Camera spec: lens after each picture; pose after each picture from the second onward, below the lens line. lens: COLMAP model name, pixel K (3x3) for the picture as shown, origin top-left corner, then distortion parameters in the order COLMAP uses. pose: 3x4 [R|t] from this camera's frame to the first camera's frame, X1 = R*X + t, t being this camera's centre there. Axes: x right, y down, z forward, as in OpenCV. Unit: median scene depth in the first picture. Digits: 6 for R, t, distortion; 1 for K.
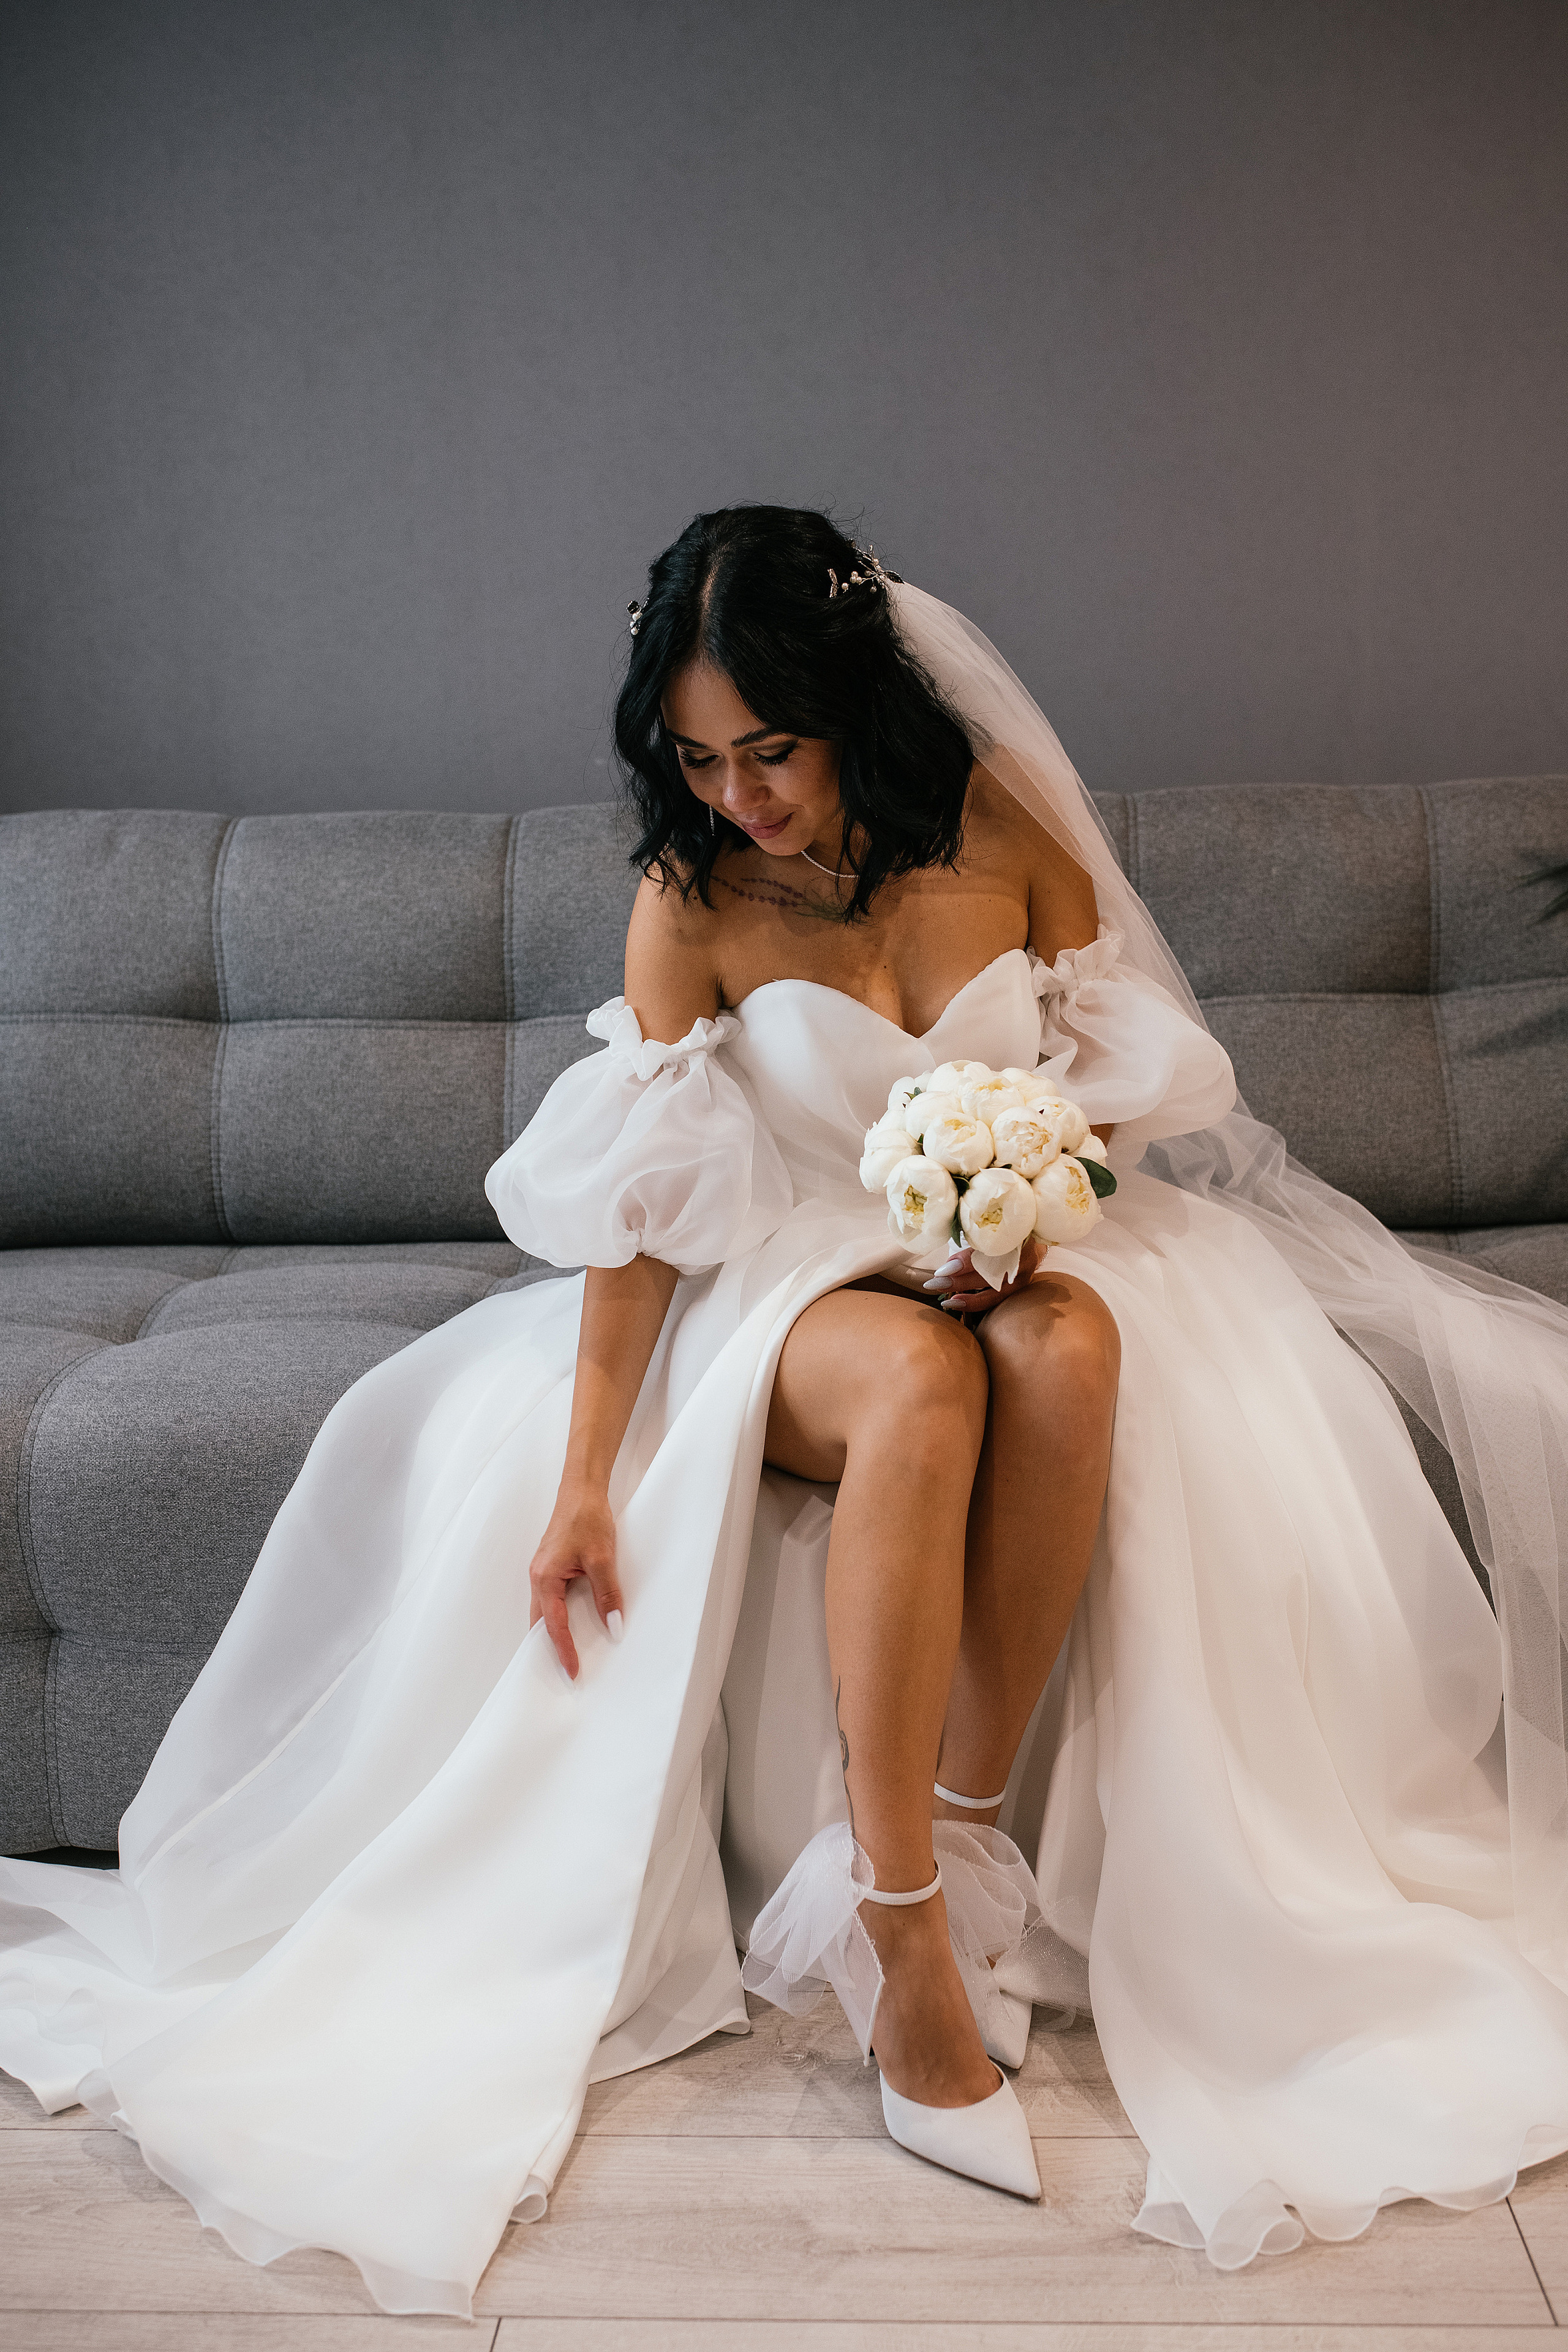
lens RADIAL K [[2362.1, 0, 784.0], [0, 2362.1, 1176.0], [0, 0, 1]] dist [-0.009143, 0.046517]
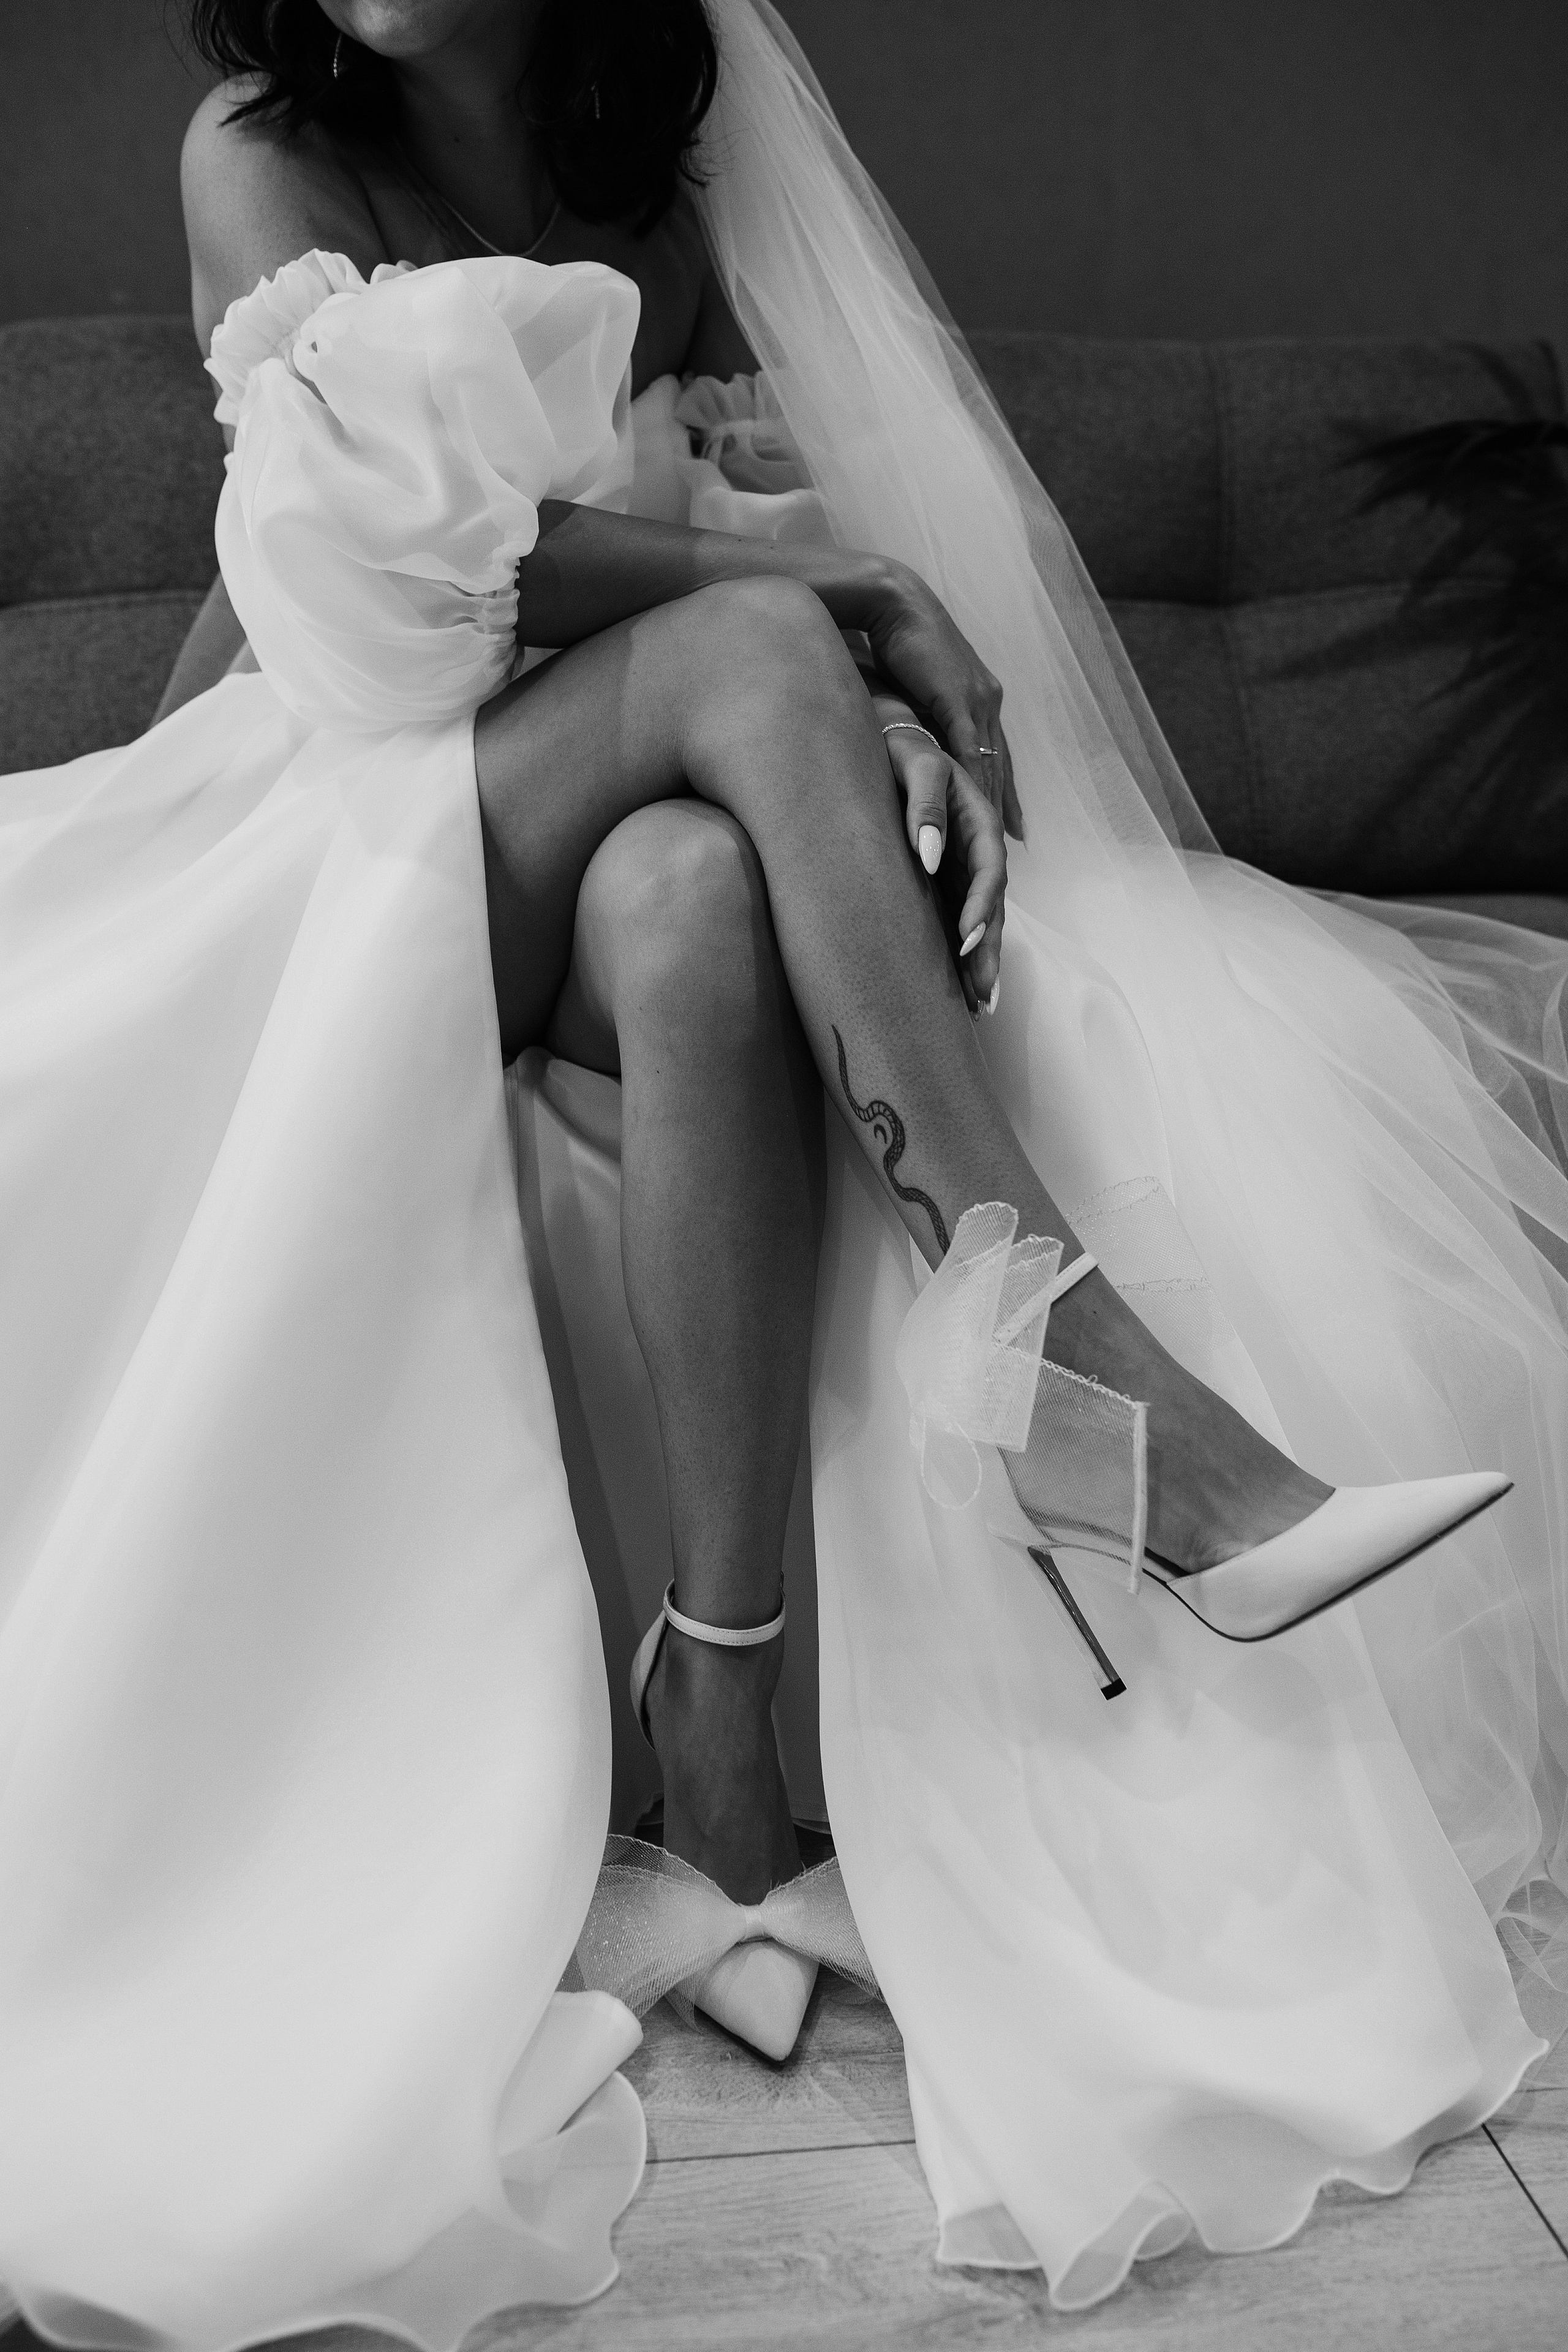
lens RADIAL K [[2284.3, 0, 784.0], [0, 2284.3, 1176.0], [0, 0, 1]] dist [-0.004798, 0.014066]
pose [[0.983863, -0.002546, 0.178904, -0.001818], [-0.001775, 0.999711, 0.023990, 0.093488], [-0.178913, -0.023920, 0.983574, 0.286389]]
